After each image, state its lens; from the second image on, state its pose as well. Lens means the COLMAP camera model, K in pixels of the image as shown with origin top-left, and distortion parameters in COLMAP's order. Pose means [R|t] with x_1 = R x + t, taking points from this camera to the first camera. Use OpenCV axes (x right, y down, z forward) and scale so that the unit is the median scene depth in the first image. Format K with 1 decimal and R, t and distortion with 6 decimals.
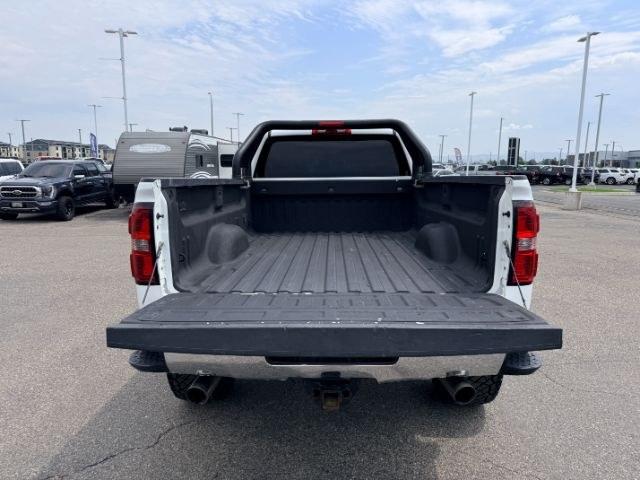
lens RADIAL K [[460.8, 0, 322.1], [0, 460.8, 238.8], [0, 0, 1]] dist [0.022065, -0.026925]
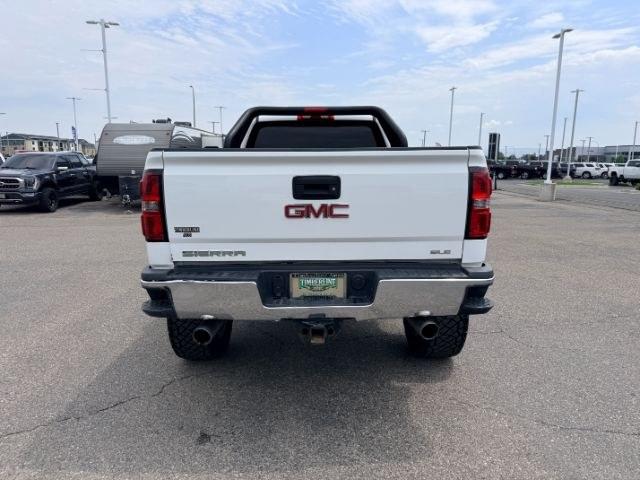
lens RADIAL K [[460.8, 0, 323.7], [0, 460.8, 242.0], [0, 0, 1]] dist [0.022065, -0.026925]
pose [[0.999332, -0.002296, 0.036466, -0.000635], [0.001718, 0.999872, 0.015894, 0.007685], [-0.036498, -0.015820, 0.999208, -0.014864]]
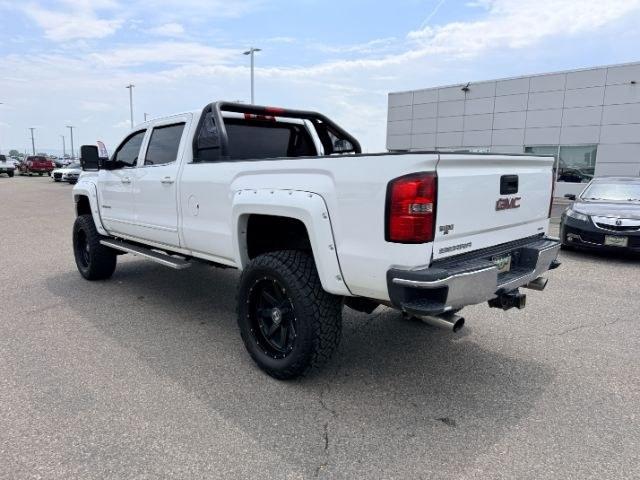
lens RADIAL K [[460.8, 0, 313.0], [0, 460.8, 241.7], [0, 0, 1]] dist [0.022065, -0.026925]
pose [[0.709944, -0.108680, 0.695822, -0.127034], [0.099550, 0.993587, 0.053618, 0.000715], [-0.697187, 0.031203, 0.716210, 0.033518]]
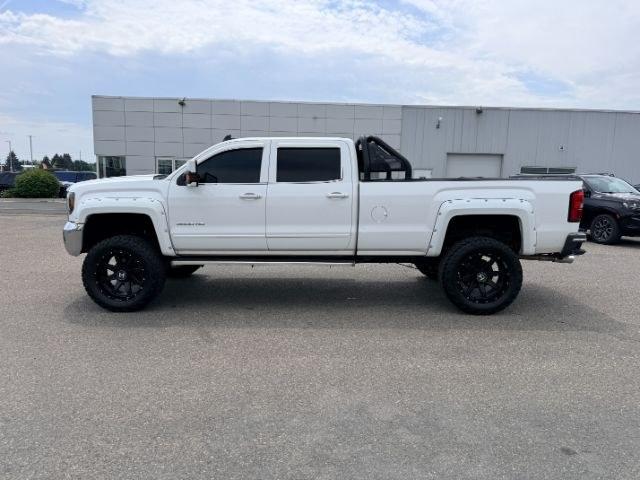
lens RADIAL K [[460.8, 0, 322.7], [0, 460.8, 239.7], [0, 0, 1]] dist [0.022065, -0.026925]
pose [[-0.029093, -0.132973, 0.990693, -0.261985], [0.131456, 0.981995, 0.135666, -0.029773], [-0.990895, 0.134179, -0.011089, 0.221446]]
